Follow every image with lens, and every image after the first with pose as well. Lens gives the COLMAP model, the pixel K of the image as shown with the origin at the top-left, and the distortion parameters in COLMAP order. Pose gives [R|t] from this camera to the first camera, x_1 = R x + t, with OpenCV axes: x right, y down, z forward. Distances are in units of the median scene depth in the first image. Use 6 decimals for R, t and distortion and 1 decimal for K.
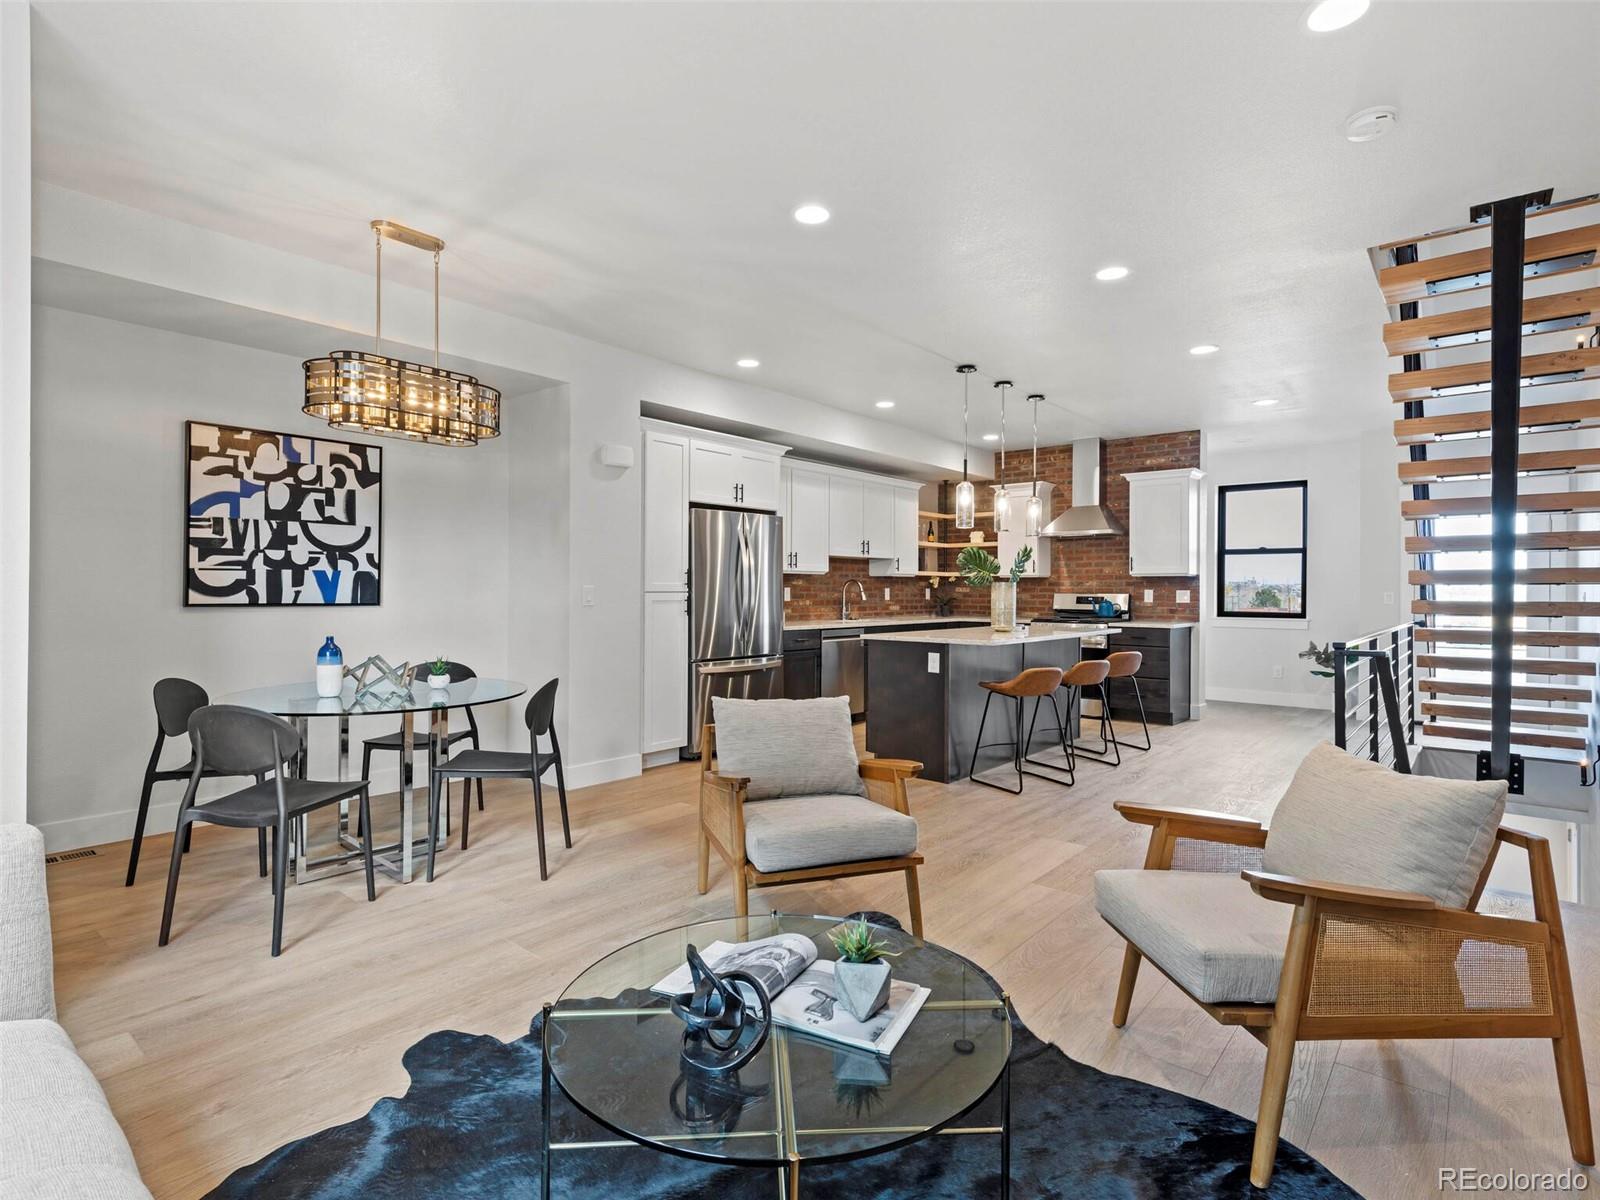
lens RADIAL K [[817.4, 0, 800.0], [0, 817.4, 600.0], [0, 0, 1]] dist [0.003971, -0.000405]
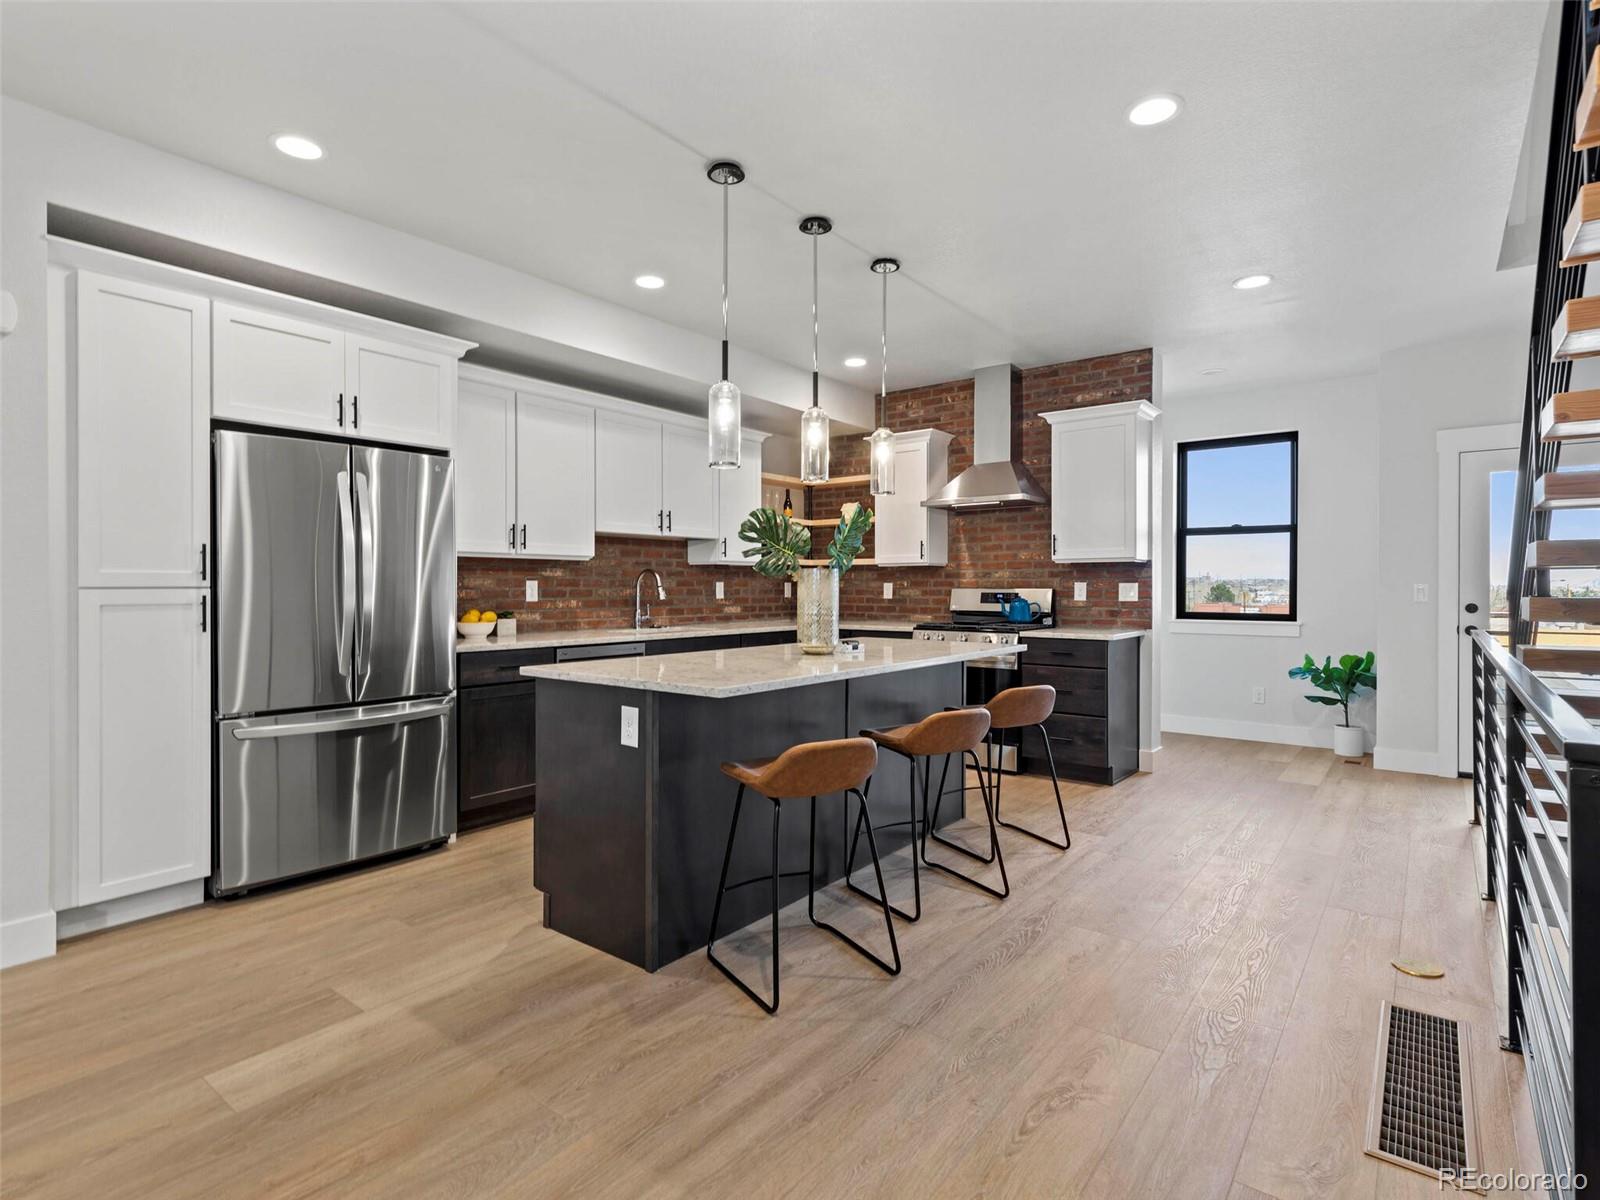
lens RADIAL K [[817.4, 0, 800.0], [0, 817.4, 600.0], [0, 0, 1]] dist [0.003971, -0.000405]
pose [[0.999047, -0.004478, 0.043416, 0.158177], [0.004306, 0.999983, 0.004053, -0.001484], [-0.043433, -0.003862, 0.999049, 0.316439]]
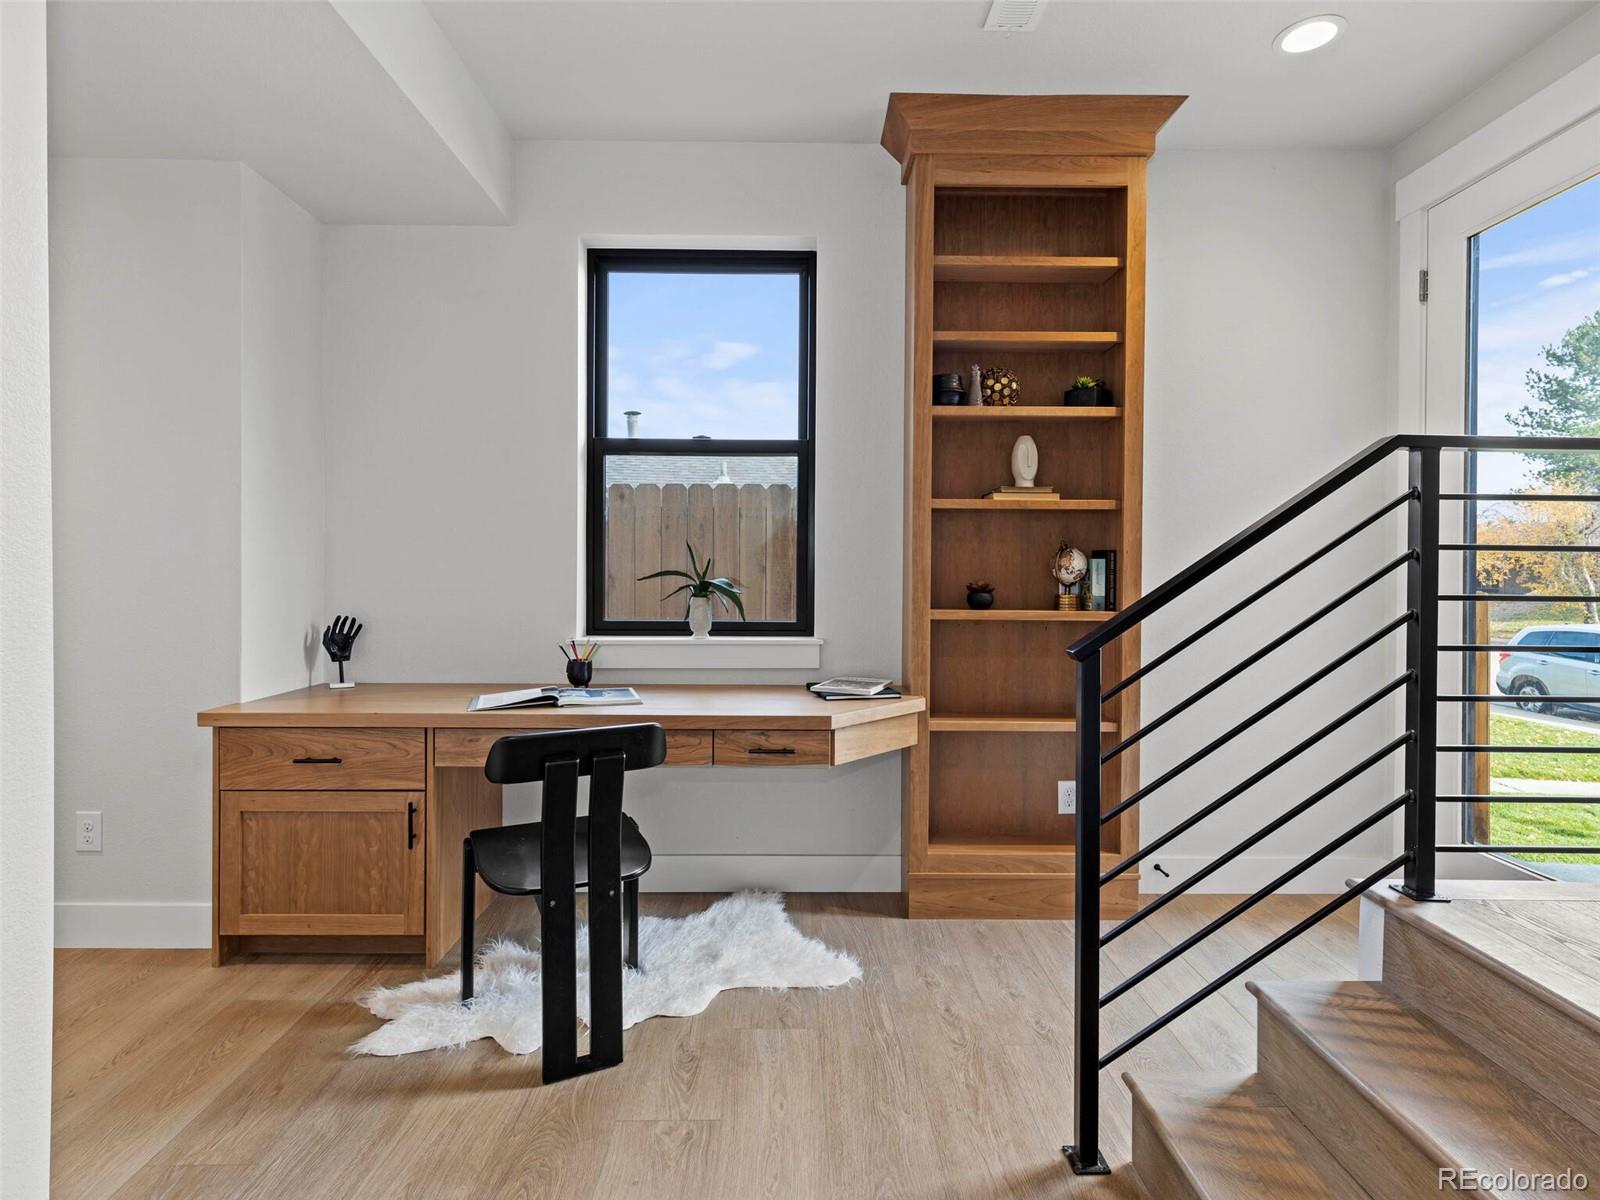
lens RADIAL K [[817.4, 0, 800.0], [0, 817.4, 600.0], [0, 0, 1]] dist [0.003971, -0.000405]
pose [[0.759790, -0.010265, 0.650088, 0.412904], [0.002923, 0.999919, 0.012373, 0.002402], [-0.650162, -0.007501, 0.759758, 0.792089]]
